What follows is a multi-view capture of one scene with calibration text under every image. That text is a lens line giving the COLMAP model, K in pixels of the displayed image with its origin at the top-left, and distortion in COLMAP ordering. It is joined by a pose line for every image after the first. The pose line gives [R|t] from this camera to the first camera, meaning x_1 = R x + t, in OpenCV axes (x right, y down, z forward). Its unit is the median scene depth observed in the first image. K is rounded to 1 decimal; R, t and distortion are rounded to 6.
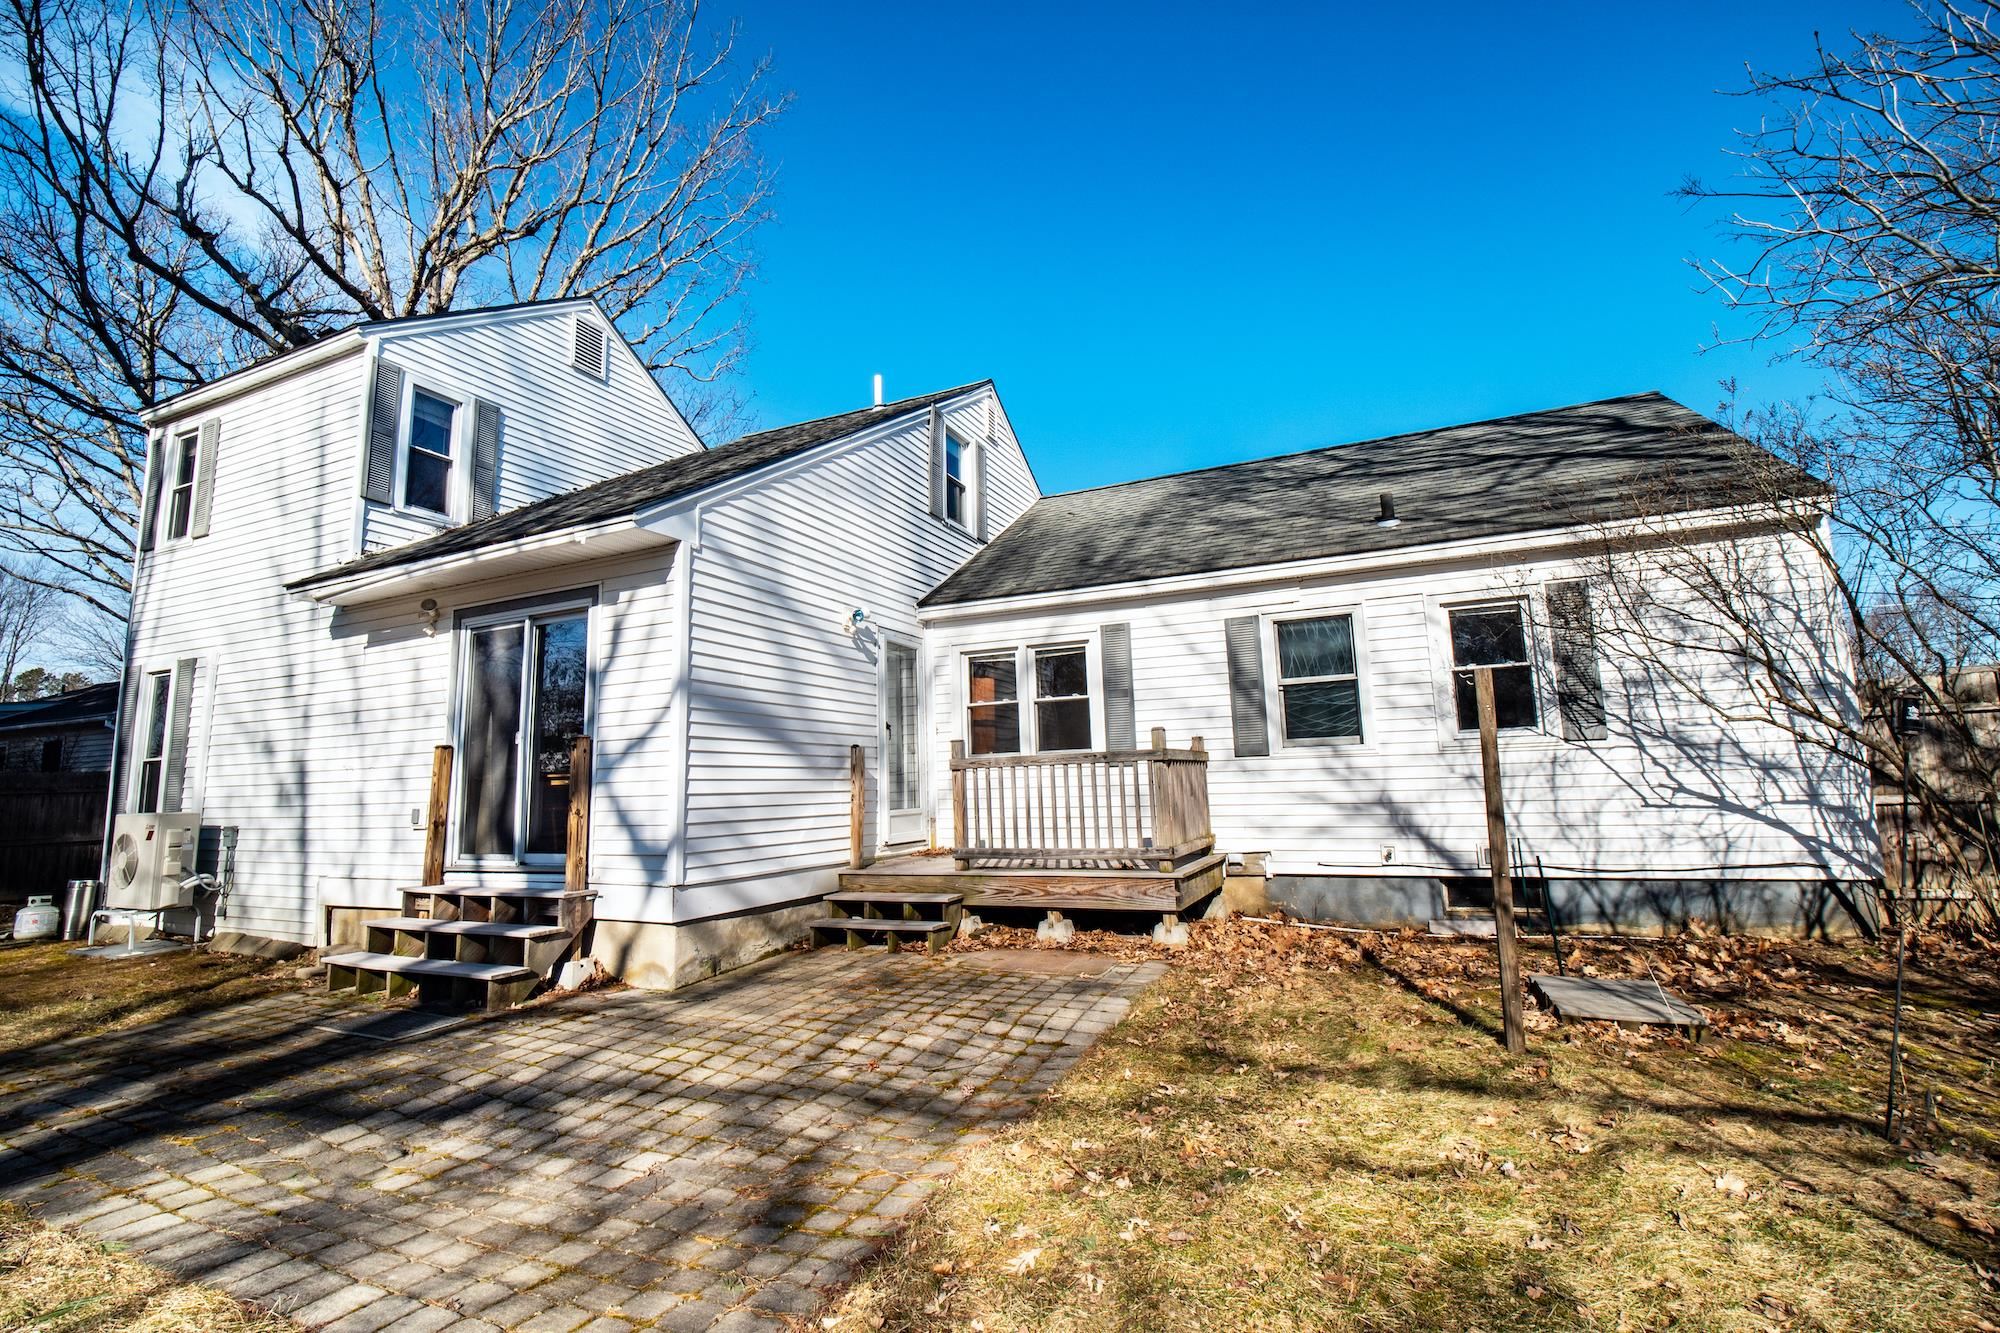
lens RADIAL K [[910.1, 0, 1005.4], [0, 910.1, 656.5], [0, 0, 1]] dist [-0.022673, 0.000578]
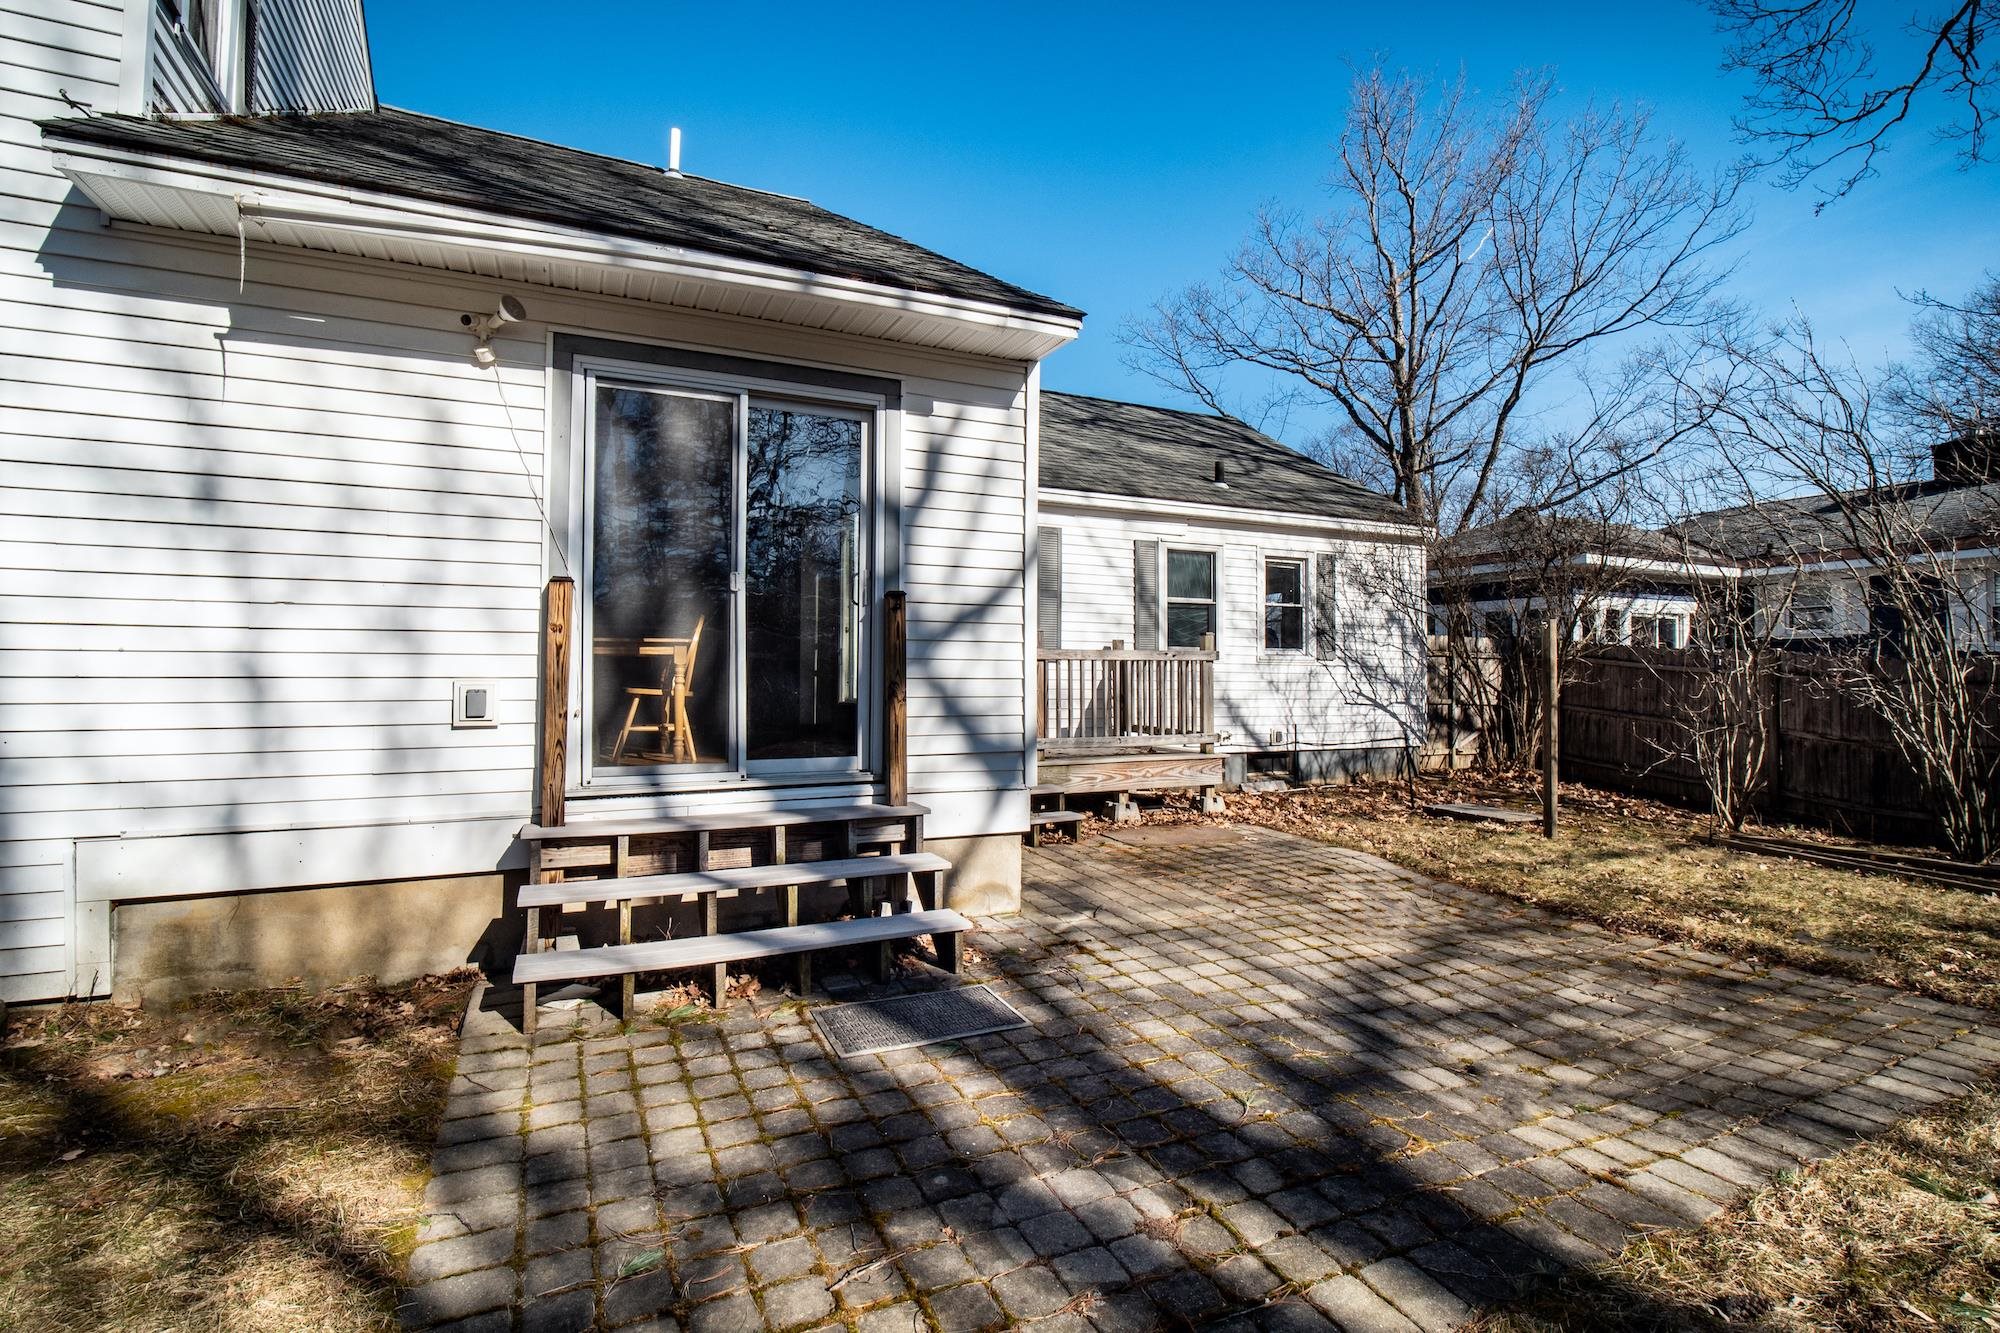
lens RADIAL K [[910.1, 0, 1009.4], [0, 910.1, 665.7], [0, 0, 1]] dist [-0.022673, 0.000578]
pose [[0.642626, 0.040261, 0.765122, -0.905849], [-0.132218, 0.989464, 0.058984, 0.085499], [-0.754686, -0.139068, 0.641178, 0.442536]]
